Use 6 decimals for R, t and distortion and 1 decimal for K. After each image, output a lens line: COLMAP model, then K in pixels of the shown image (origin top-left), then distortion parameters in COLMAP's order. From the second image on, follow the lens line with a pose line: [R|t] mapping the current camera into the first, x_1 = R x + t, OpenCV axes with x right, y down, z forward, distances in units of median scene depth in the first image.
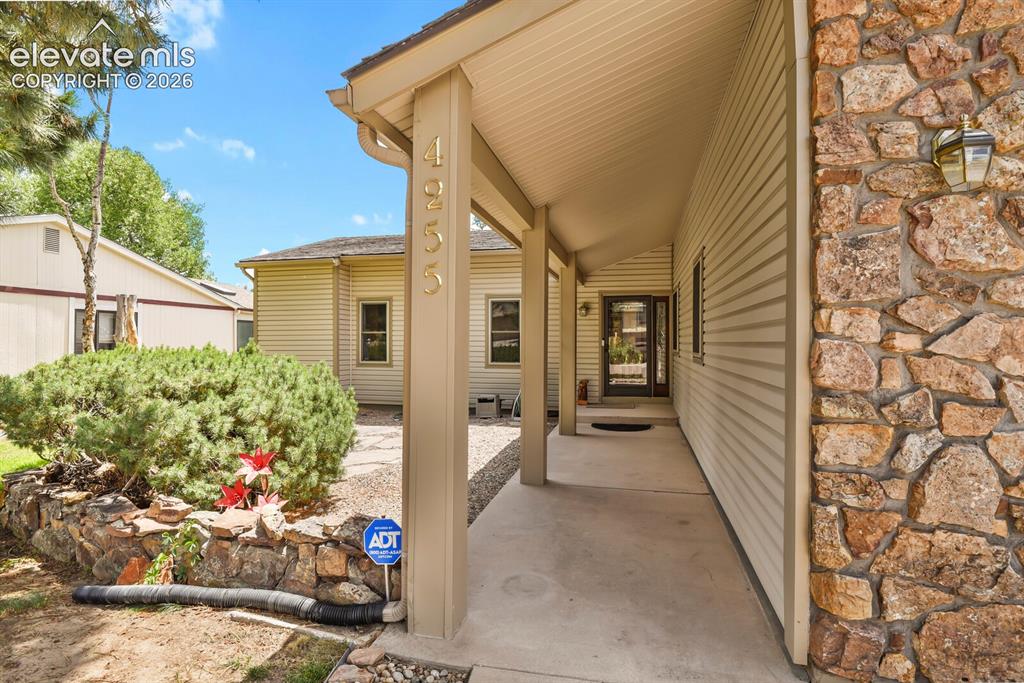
lens RADIAL K [[498.3, 0, 517.4], [0, 498.3, 338.7], [0, 0, 1]] dist [-0.001496, -0.010809]
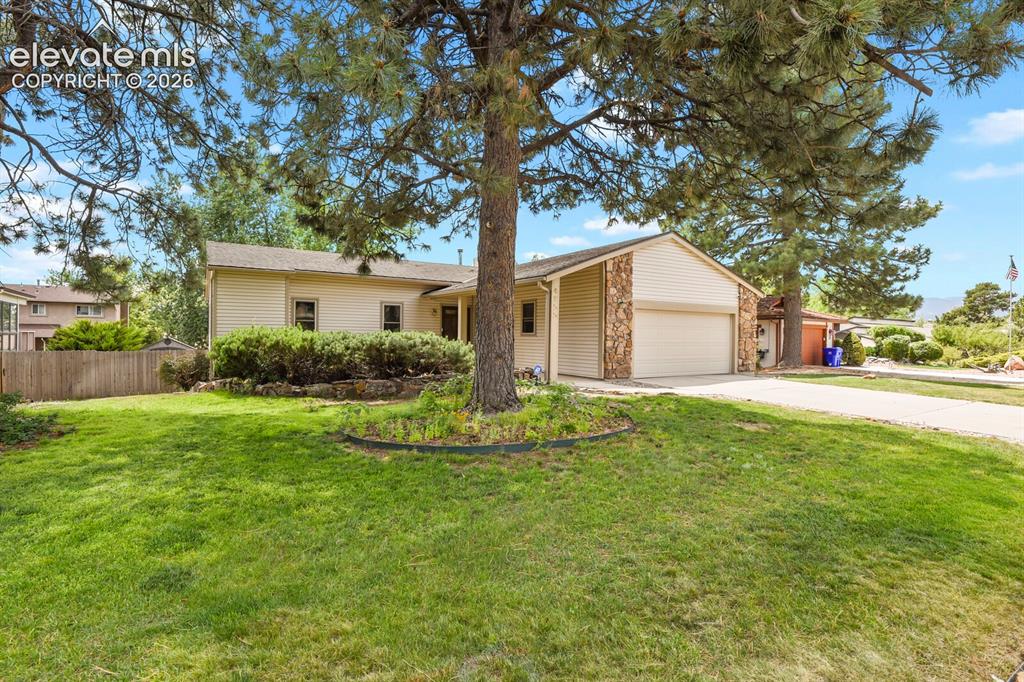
lens RADIAL K [[498.3, 0, 517.4], [0, 498.3, 338.2], [0, 0, 1]] dist [-0.001496, -0.010809]
pose [[0.699589, 0.003771, 0.714536, -1.659172], [-0.015002, 0.999843, 0.009411, 0.031117], [-0.714388, -0.017303, 0.699536, -0.934925]]
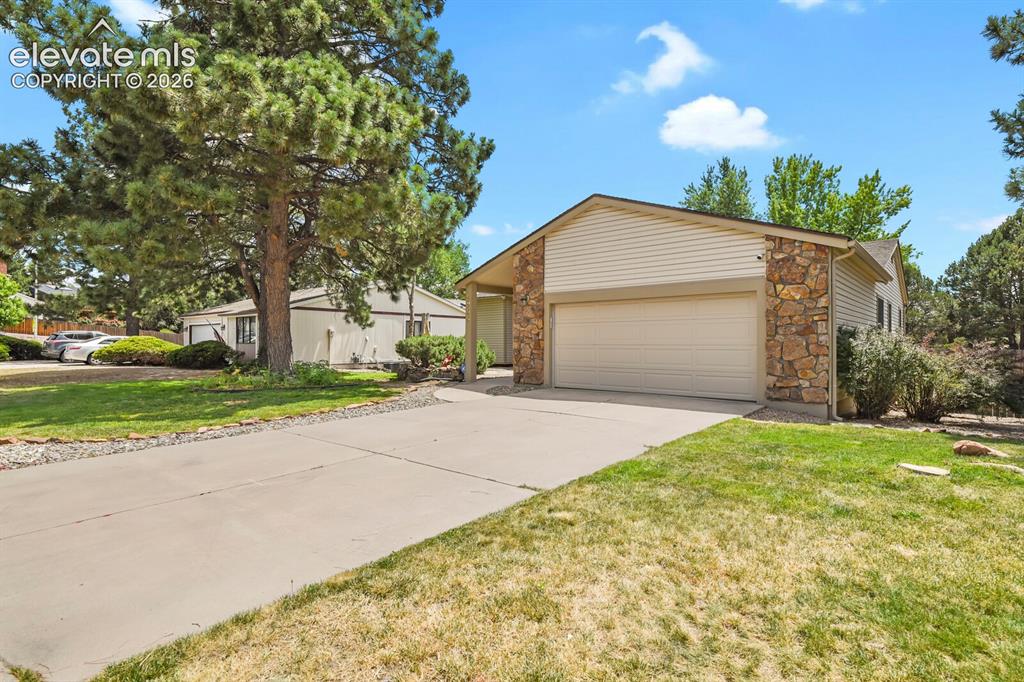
lens RADIAL K [[499.9, 0, 534.6], [0, 499.9, 339.1], [0, 0, 1]] dist [-0.000876, -0.000084]
pose [[0.897719, -0.004192, -0.440549, 1.201065], [0.005778, 0.999981, 0.002257, 0.040166], [0.440531, -0.004572, 0.897726, -1.500305]]
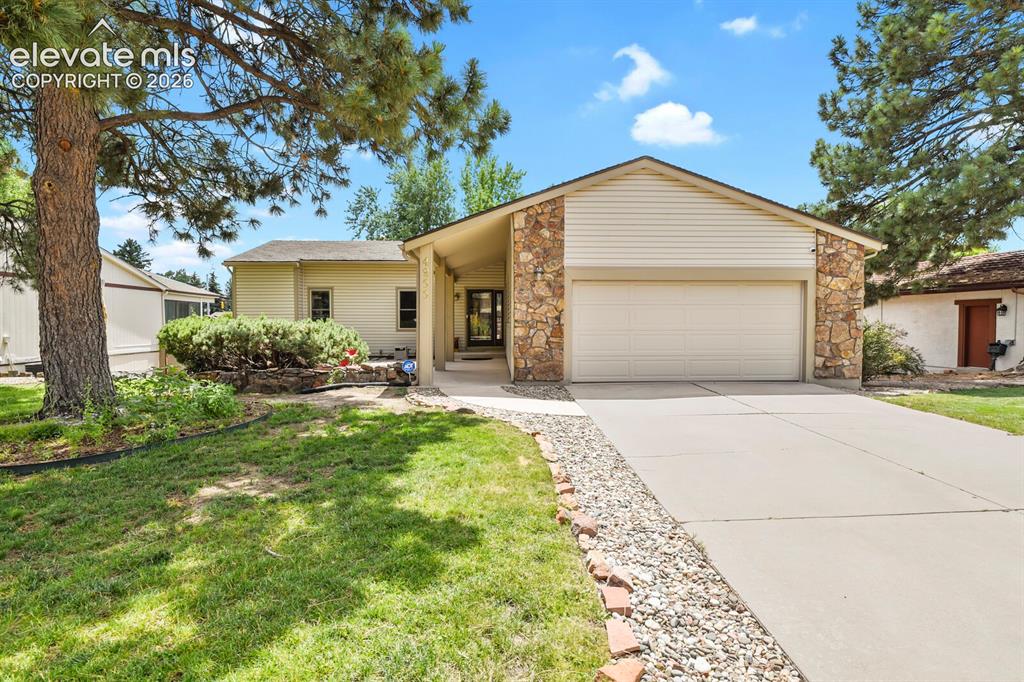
lens RADIAL K [[498.3, 0, 517.4], [0, 498.3, 338.2], [0, 0, 1]] dist [-0.001496, -0.010809]
pose [[0.962130, -0.010859, 0.272376, -0.219812], [0.000385, 0.999259, 0.038481, 0.029749], [-0.272592, -0.036919, 0.961421, -1.185323]]
